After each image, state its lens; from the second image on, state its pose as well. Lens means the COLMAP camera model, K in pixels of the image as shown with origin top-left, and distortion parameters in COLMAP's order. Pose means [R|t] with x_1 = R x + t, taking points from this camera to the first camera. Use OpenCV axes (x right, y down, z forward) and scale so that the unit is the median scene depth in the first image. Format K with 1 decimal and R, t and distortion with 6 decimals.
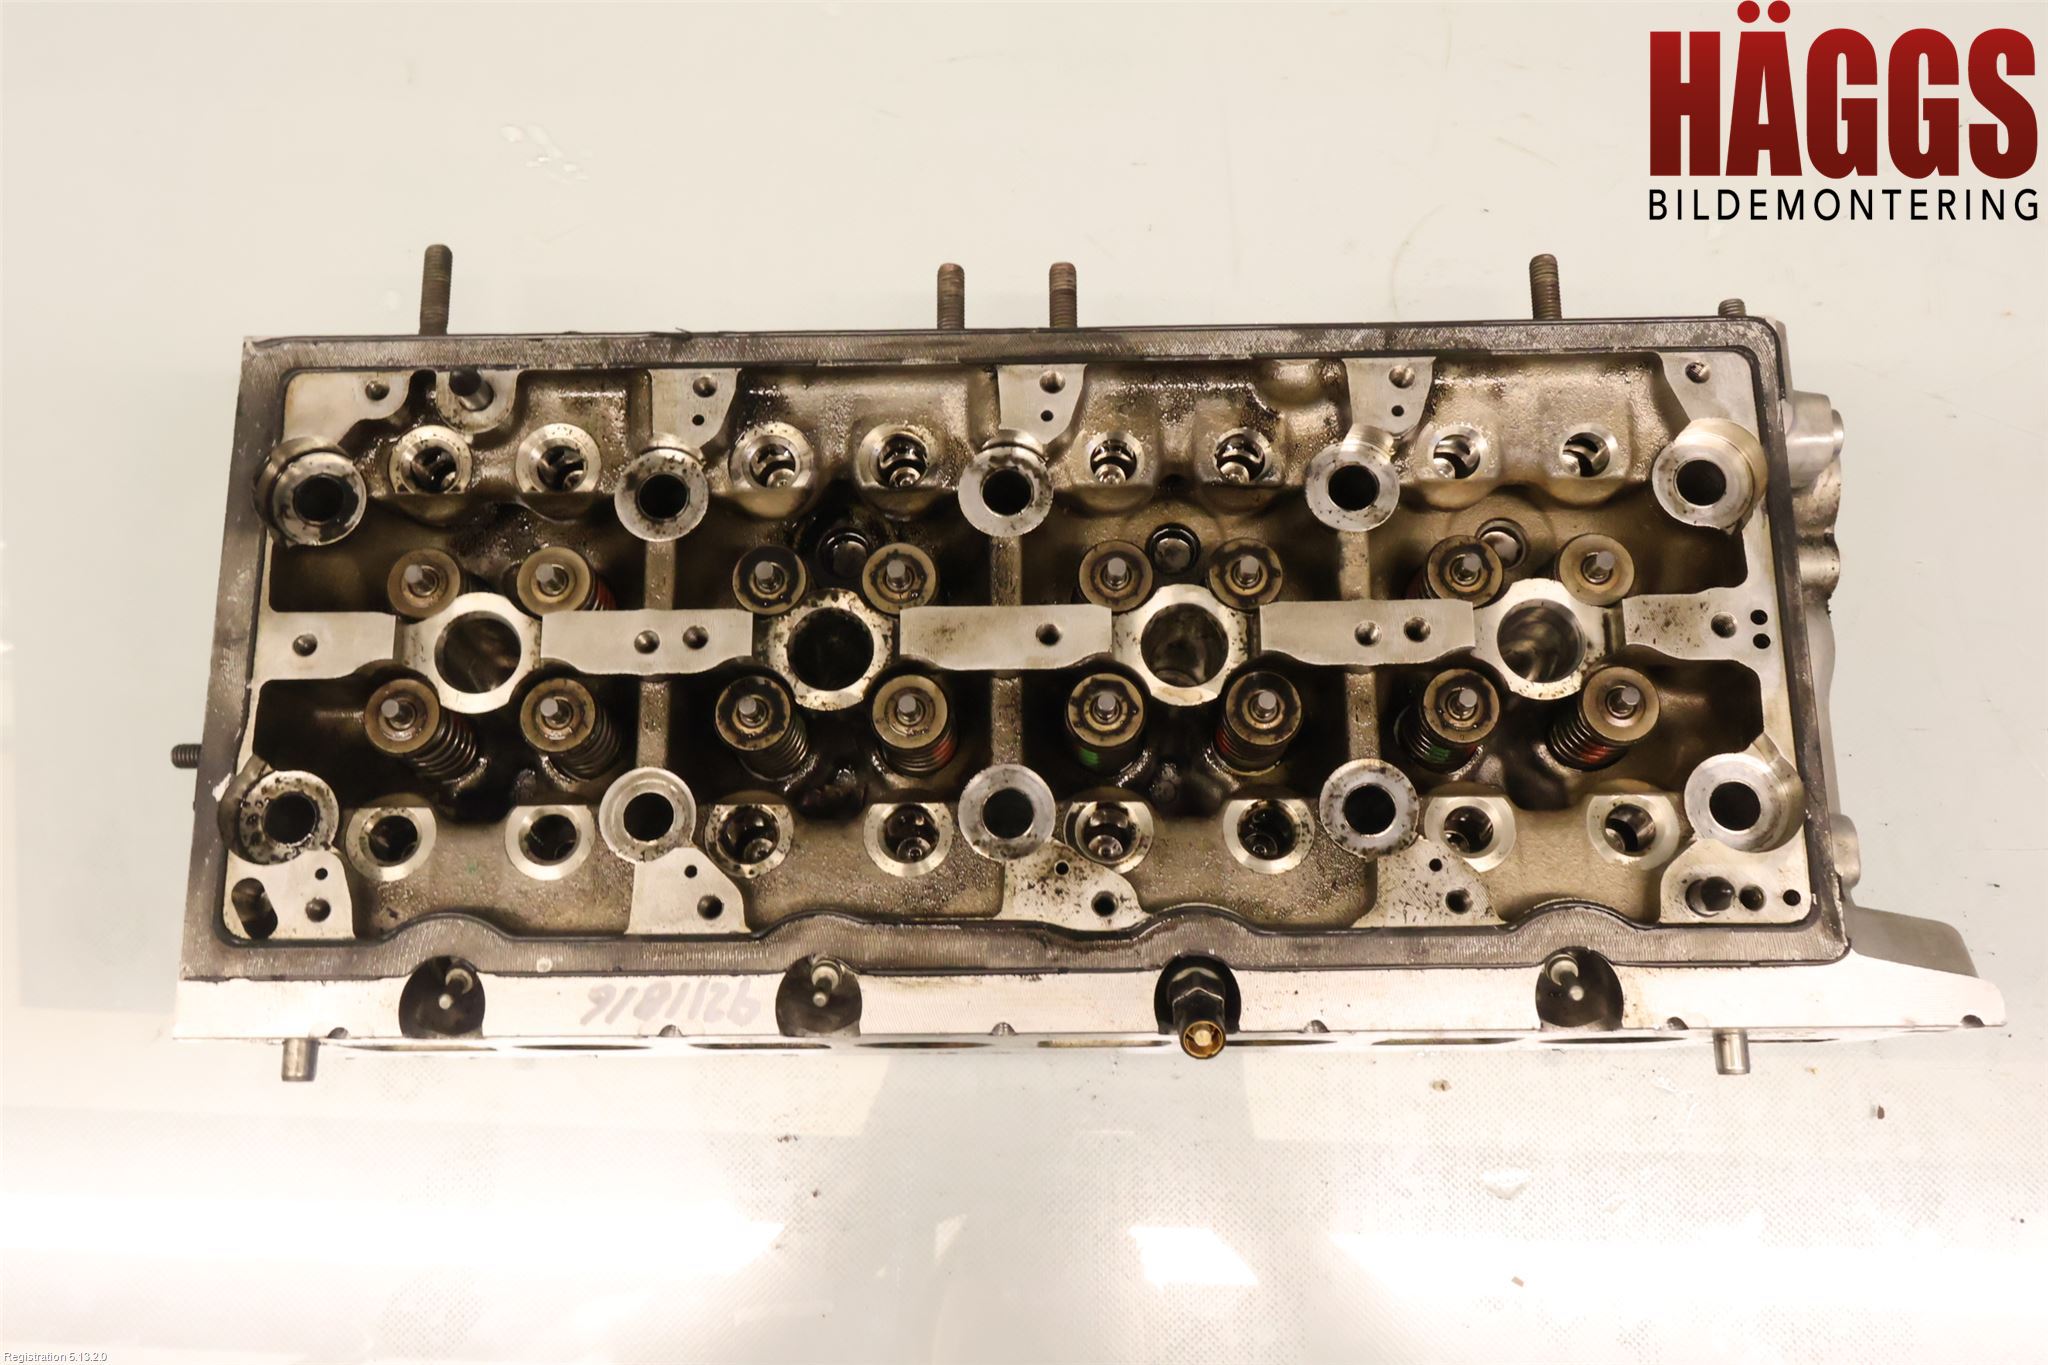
lens RADIAL K [[1900.5, 0, 1024.0], [0, 1900.5, 682.5], [0, 0, 1]] dist [0.010926, 0.010859]
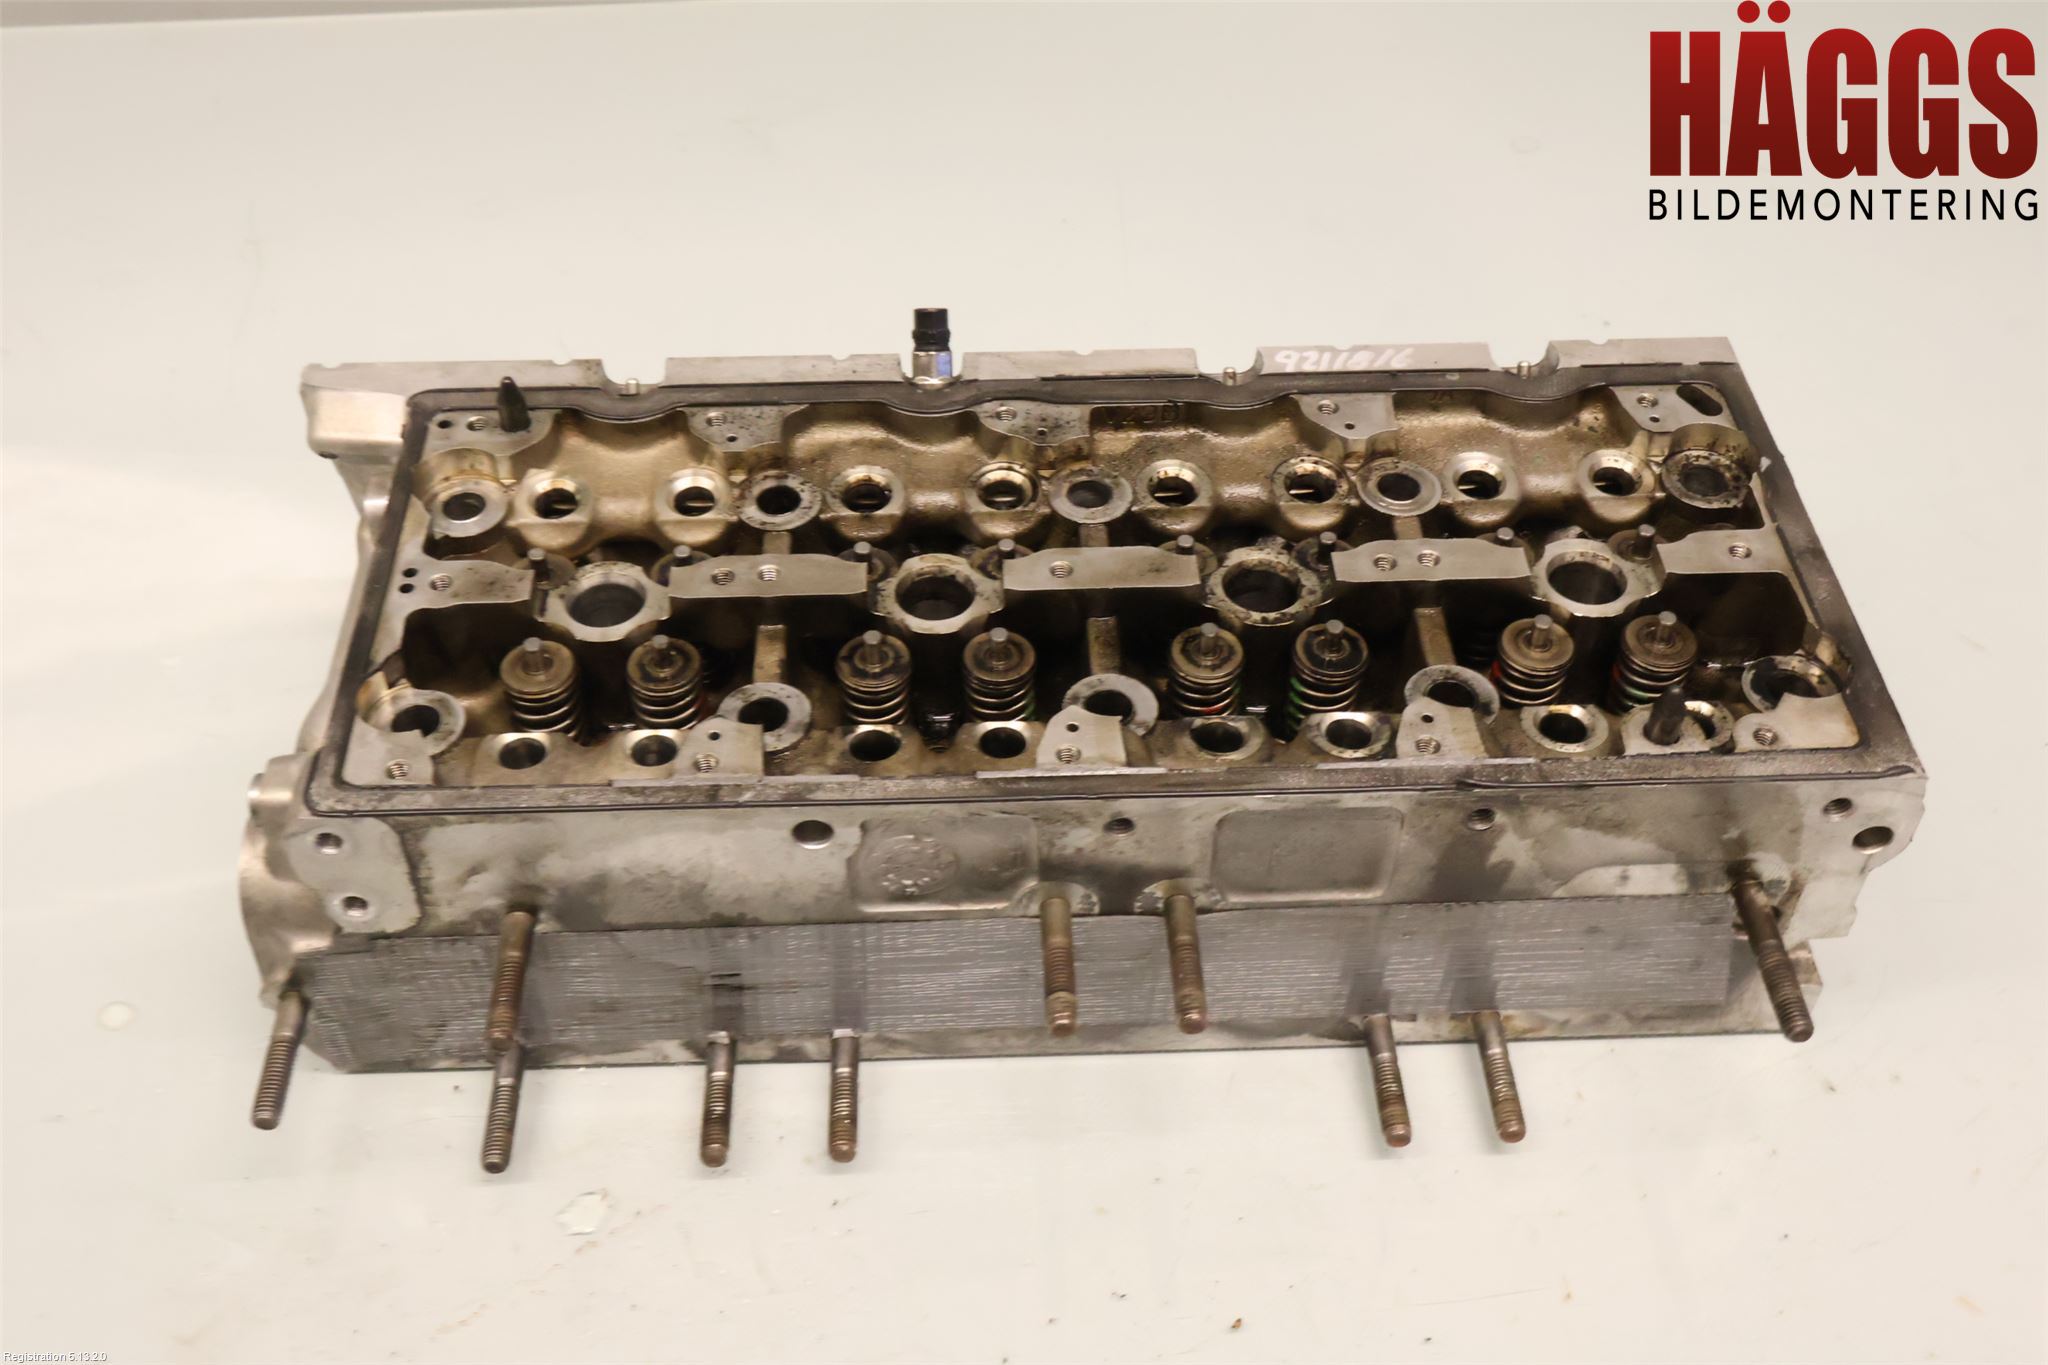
lens RADIAL K [[2102.0, 0, 1024.0], [0, 2102.0, 682.5], [0, 0, 1]] dist [-0.012827, -0.013069]
pose [[-0.999415, 0.032286, -0.011280, 0.050090], [-0.026387, -0.518096, 0.854915, -1.083535], [0.021758, 0.854713, 0.518645, 0.431550]]
